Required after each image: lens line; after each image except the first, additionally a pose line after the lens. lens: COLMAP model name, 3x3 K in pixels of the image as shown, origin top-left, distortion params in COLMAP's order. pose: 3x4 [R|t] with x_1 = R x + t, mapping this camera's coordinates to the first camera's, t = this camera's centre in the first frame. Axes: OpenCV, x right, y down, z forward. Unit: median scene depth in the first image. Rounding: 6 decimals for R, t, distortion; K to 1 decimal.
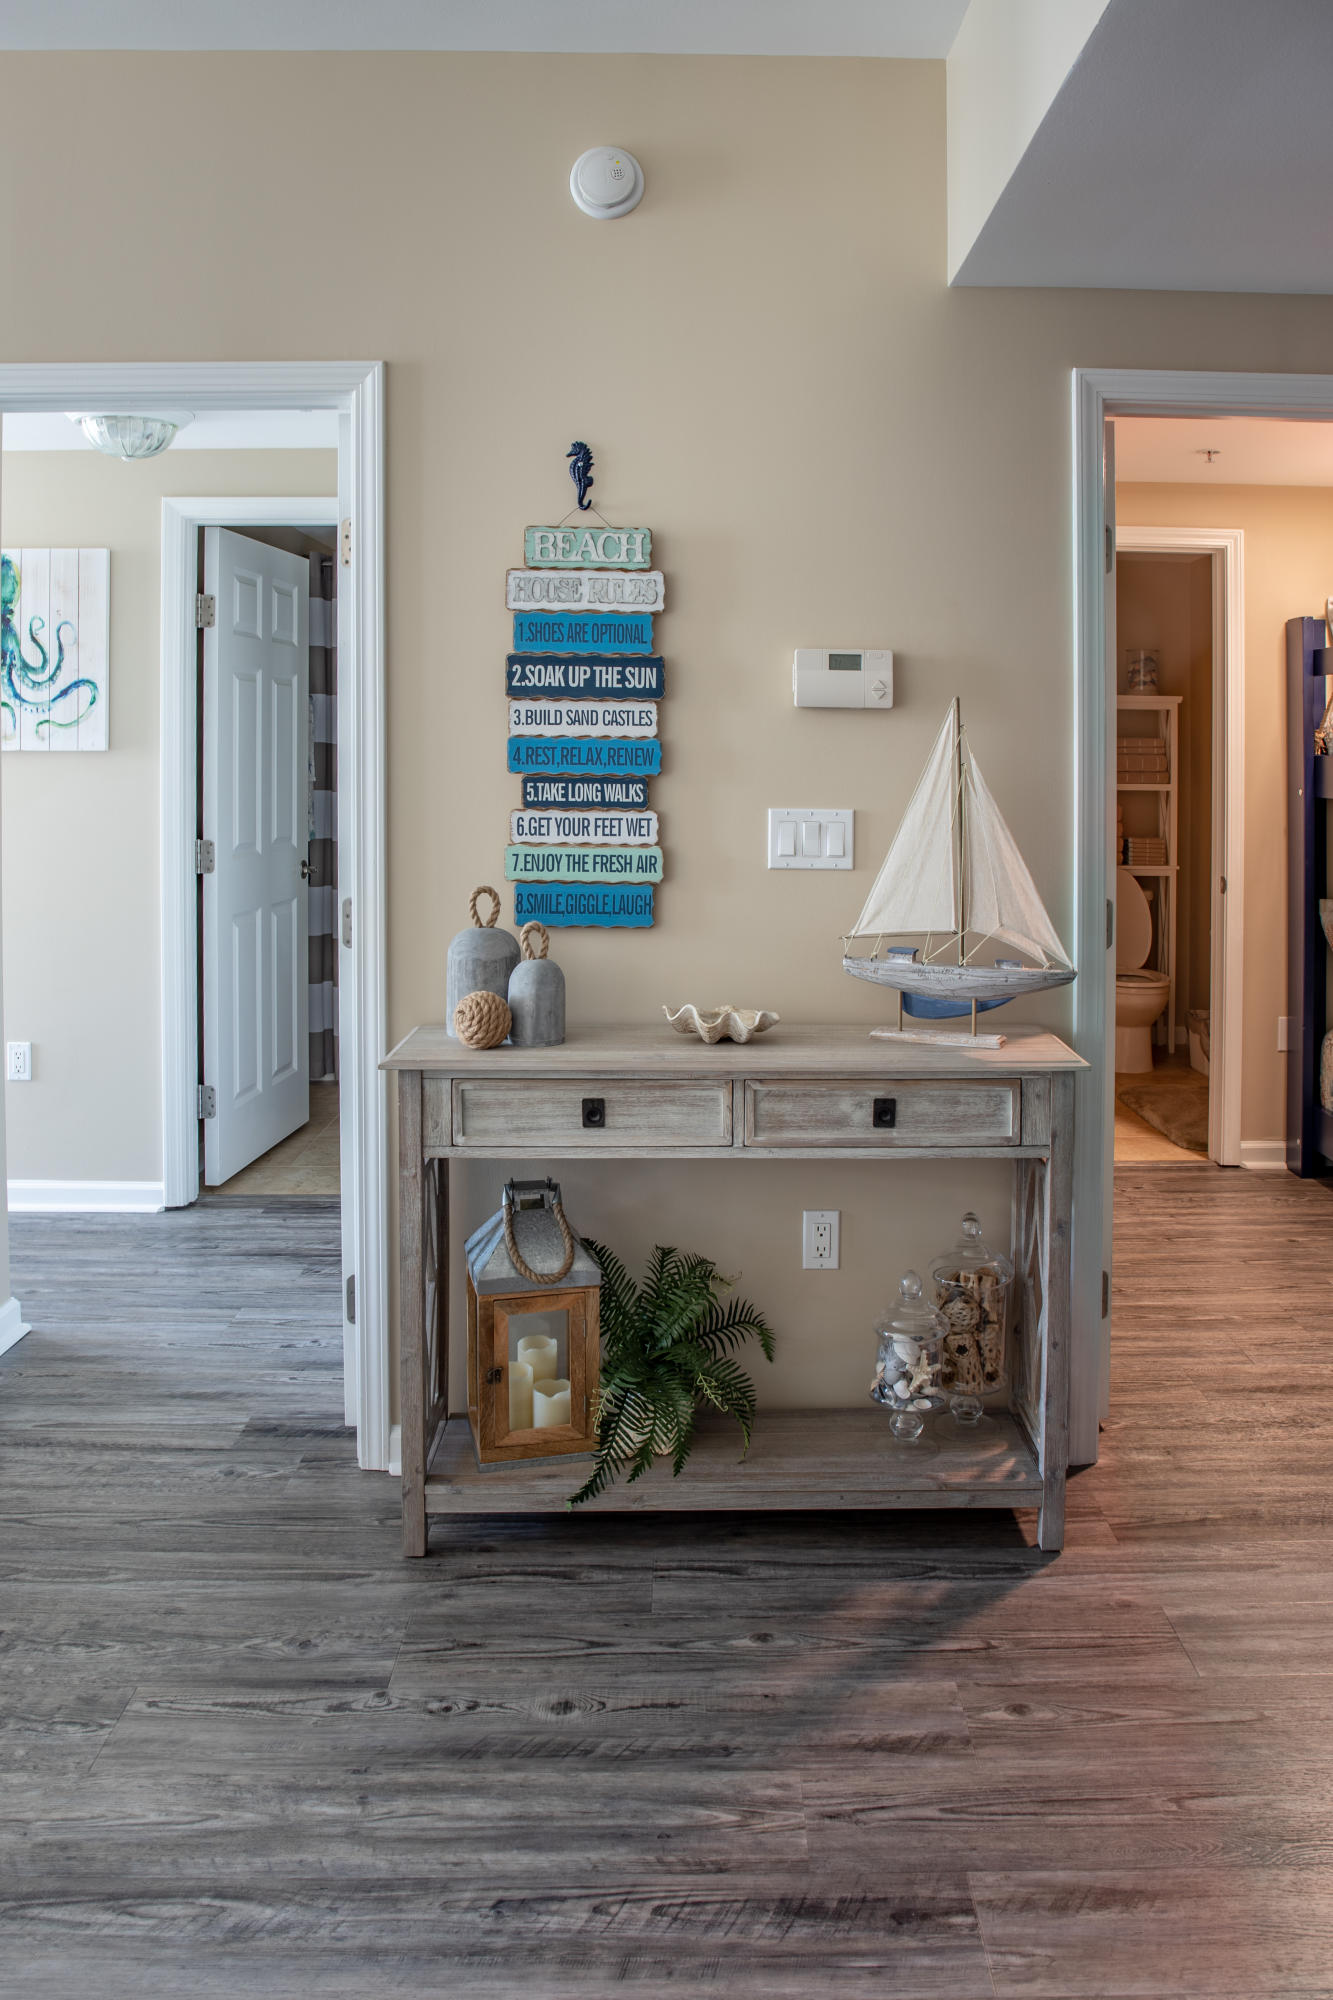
lens RADIAL K [[1578.7, 0, 714.4], [0, 1578.7, 697.3], [0, 0, 1]] dist [-0.118676, 0.065463]
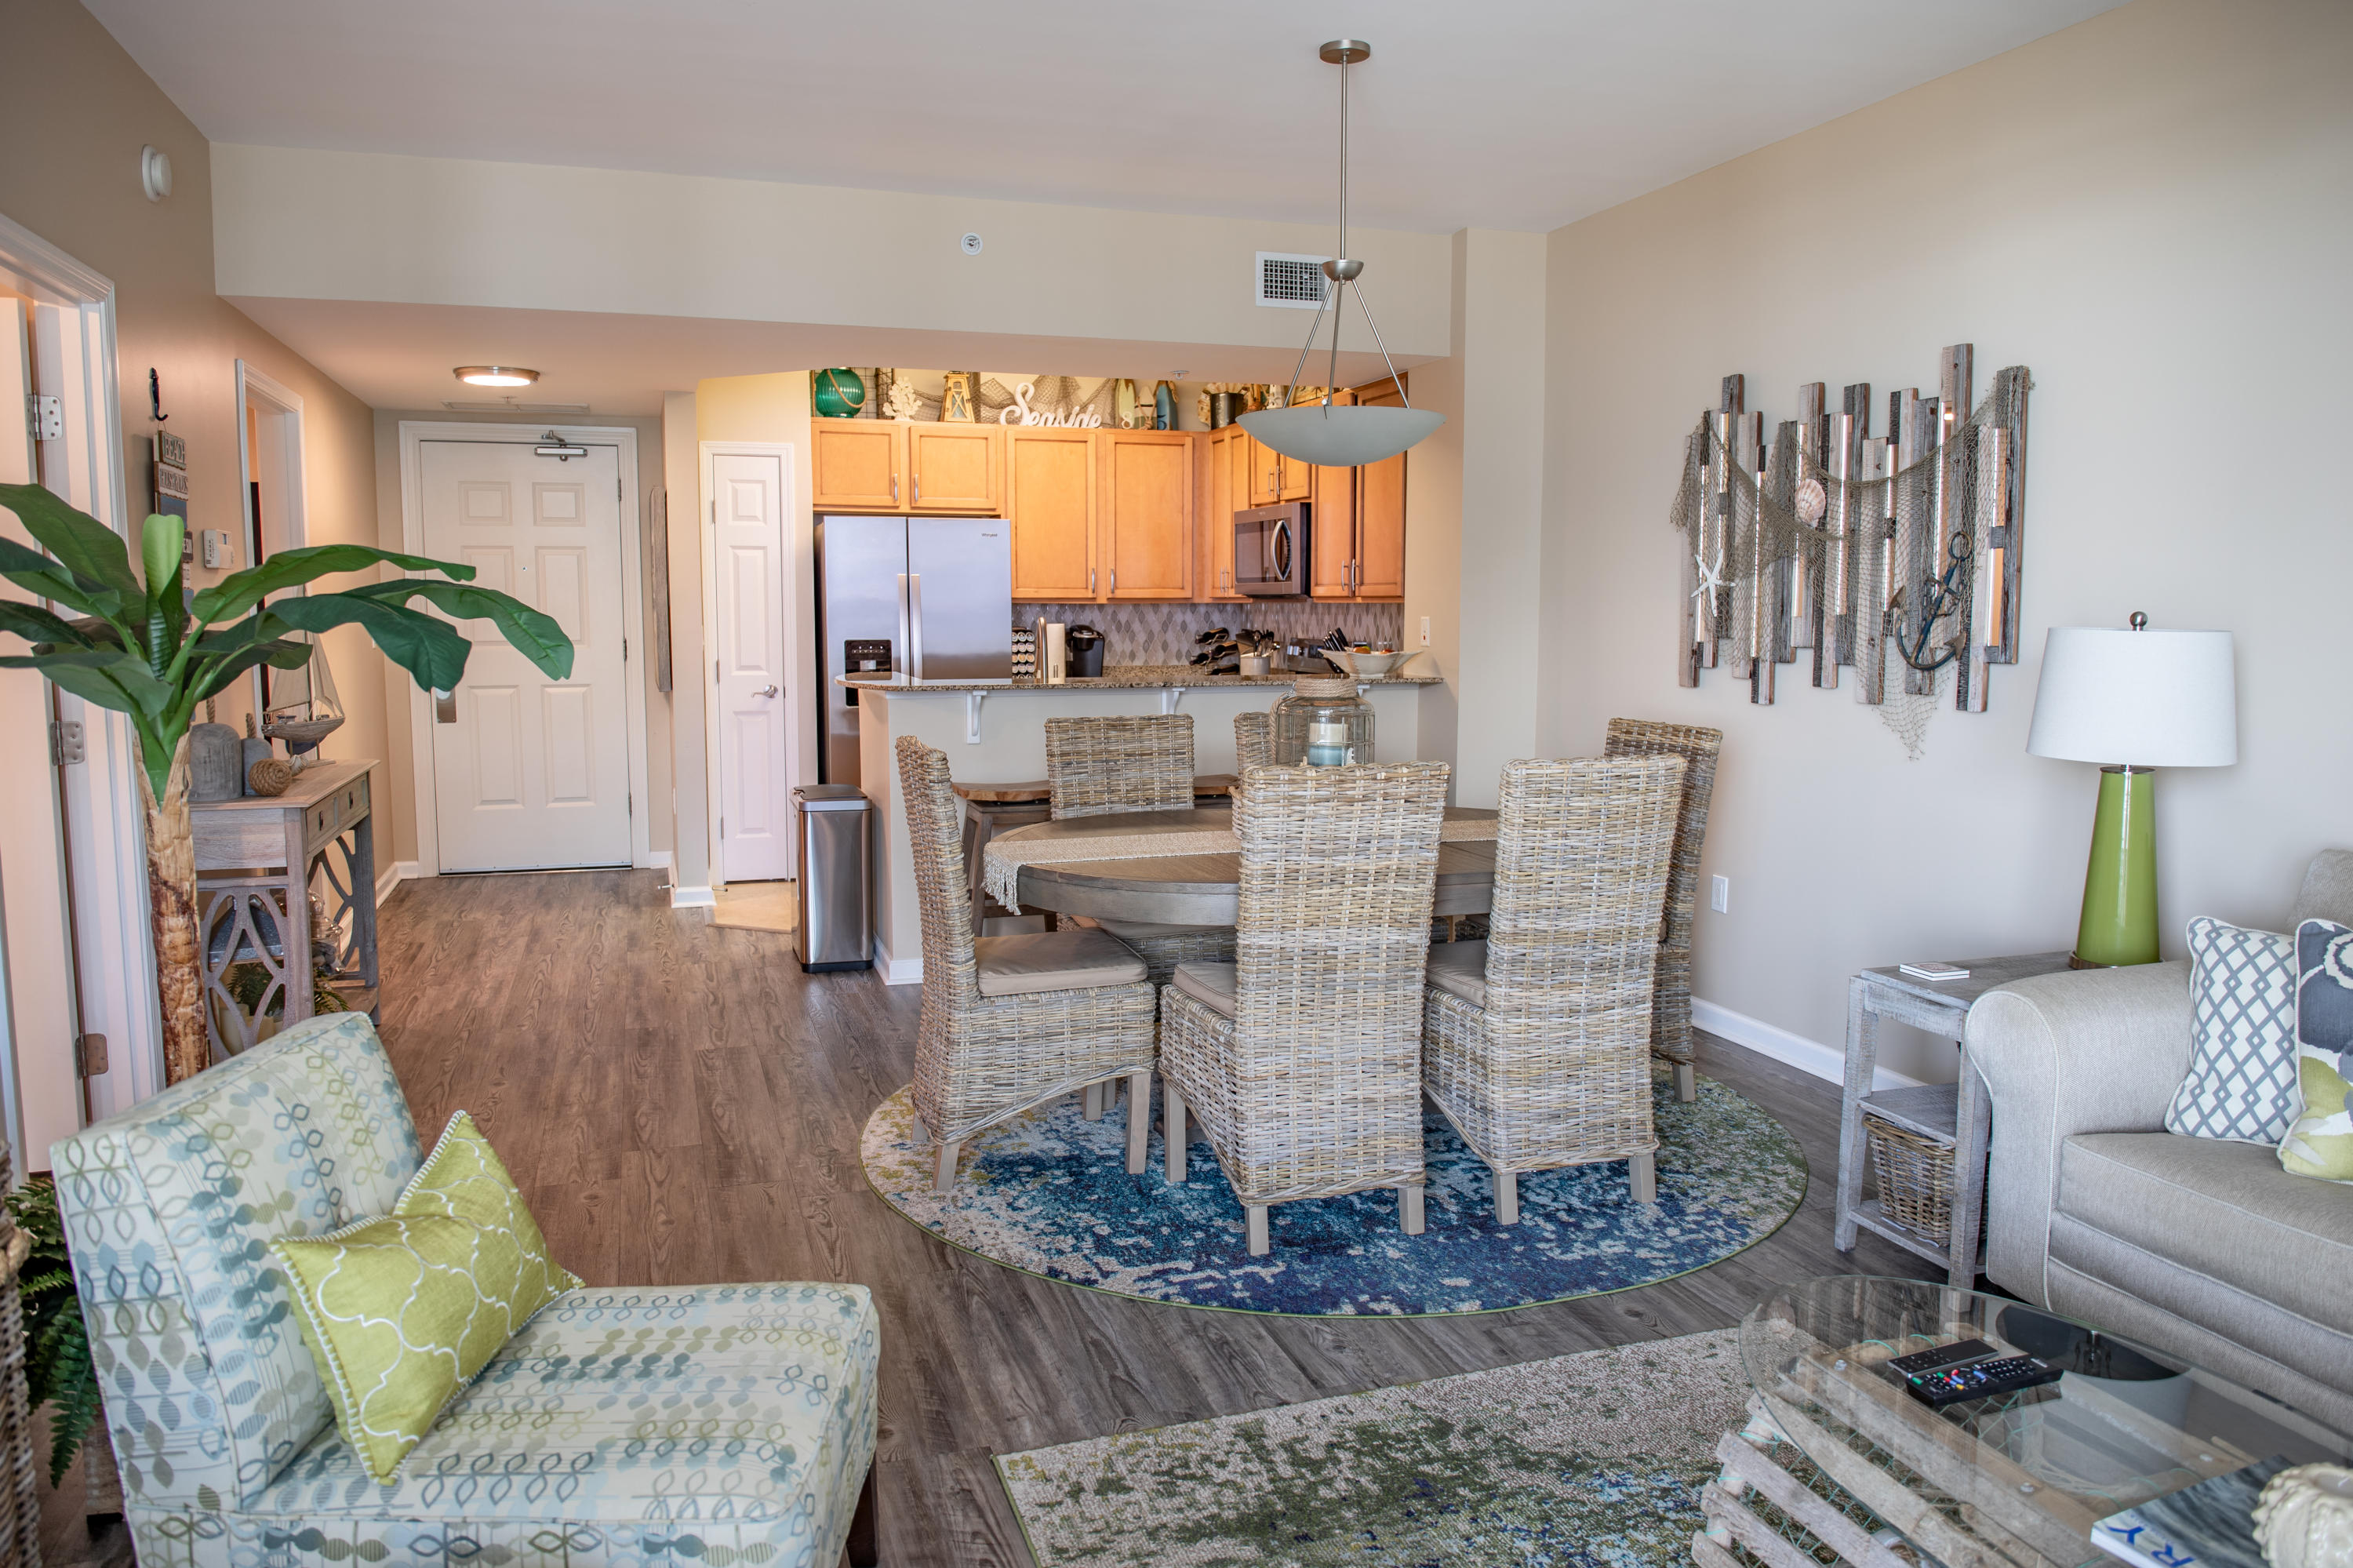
lens RADIAL K [[1601.5, 0, 1166.1], [0, 1601.5, 781.6], [0, 0, 1]] dist [-0.018353, -0.016510]
pose [[-0.291523, -0.112264, 0.949953, -1.693836], [-0.026154, 0.993653, 0.109402, 0.019540], [-0.956206, 0.007048, -0.292609, 0.575579]]
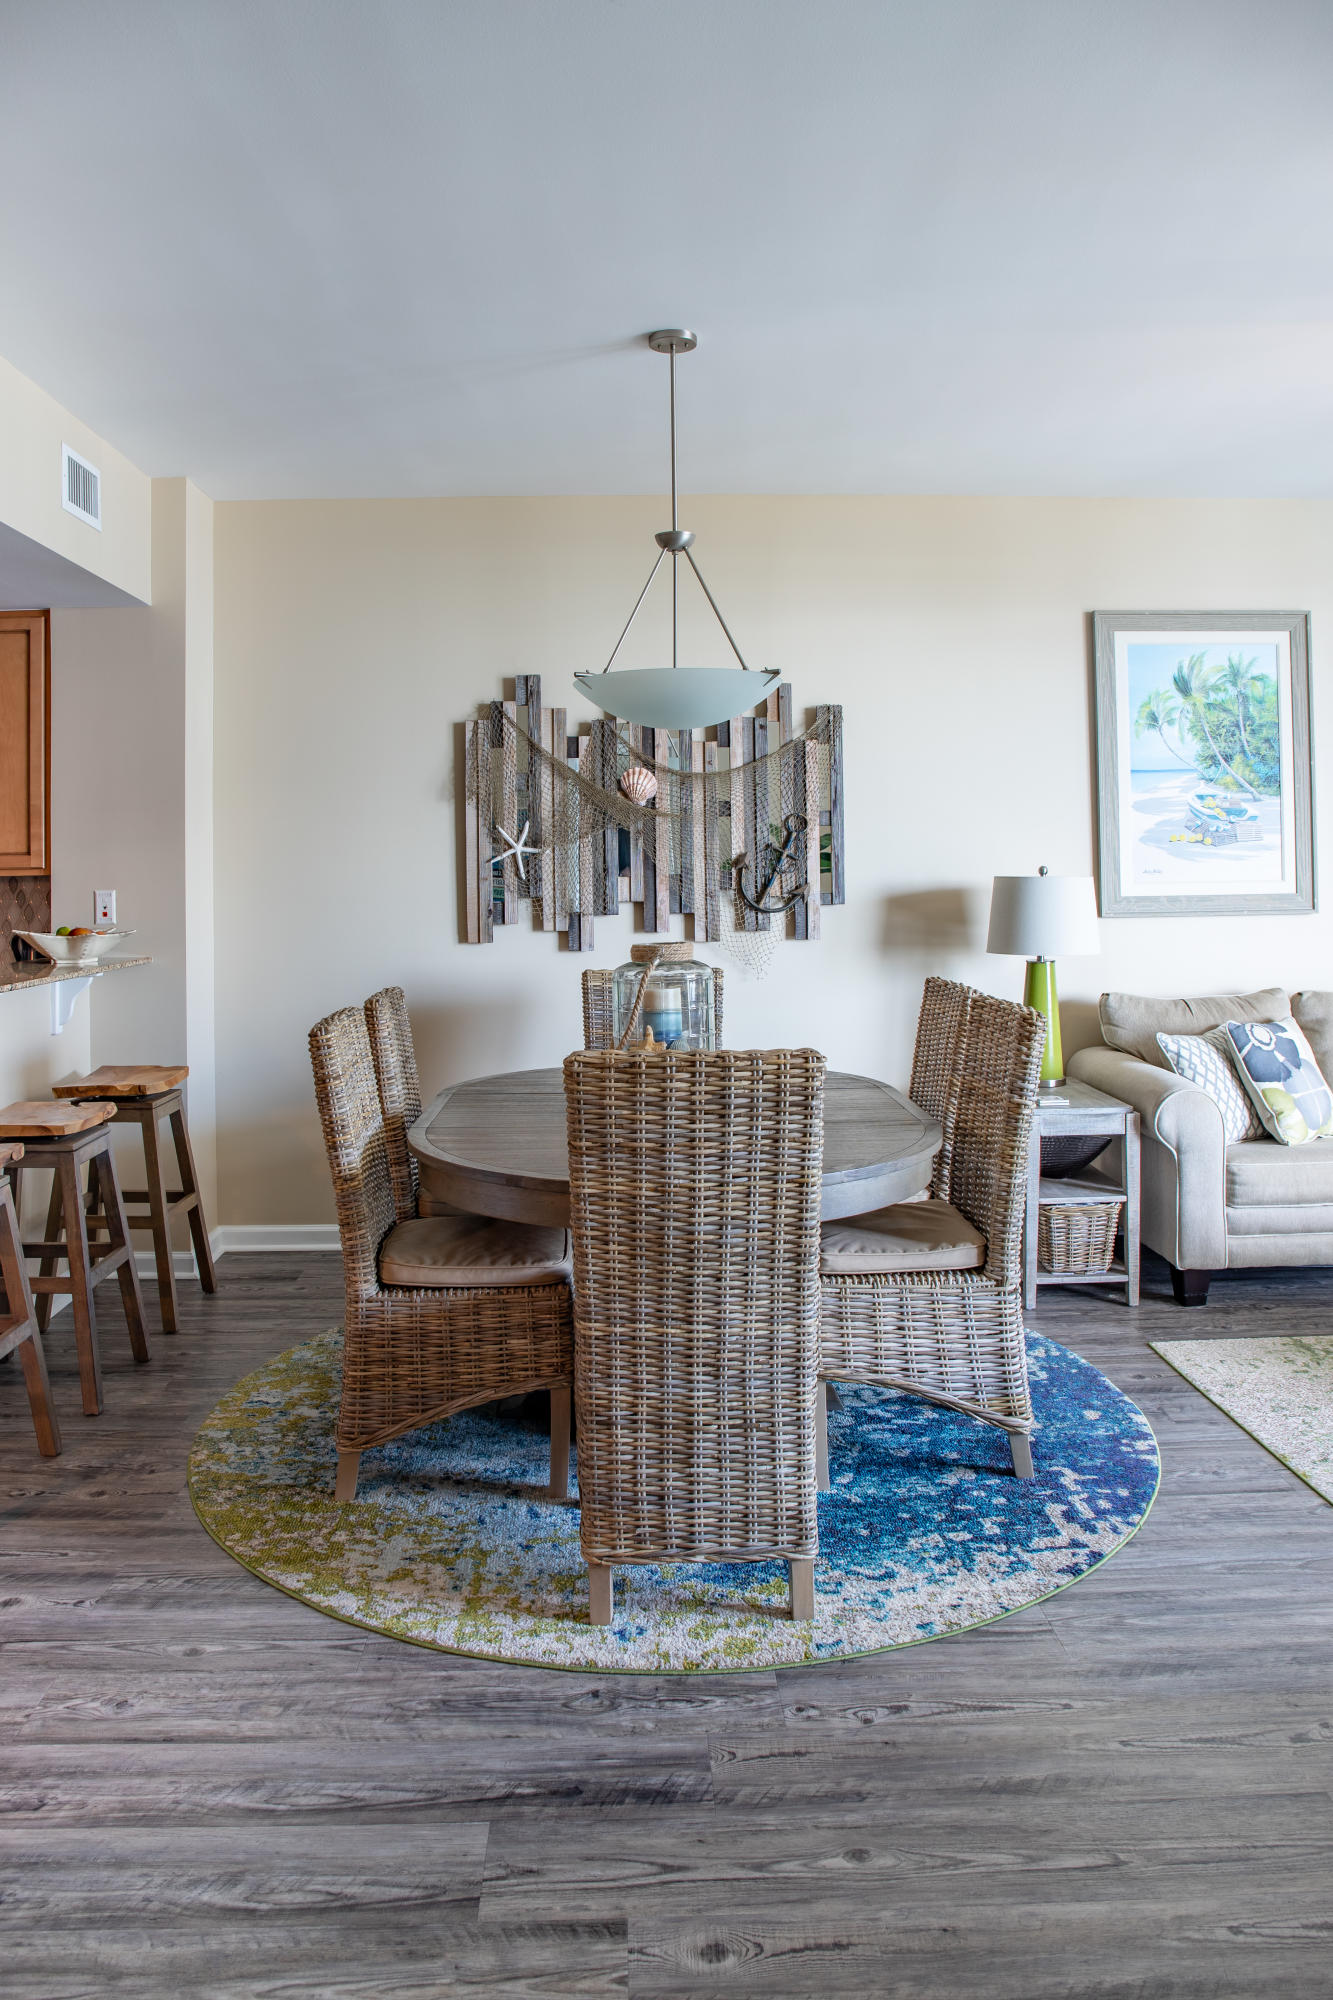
lens RADIAL K [[1403.3, 0, 671.3], [0, 1403.3, 859.7], [0, 0, 1]] dist [-0.067649, 0.031137]
pose [[-0.999923, 0.005483, -0.011164, -0.386047], [0.005861, 0.999399, -0.034154, 0.050463], [0.010970, -0.034217, -0.999354, 1.231288]]
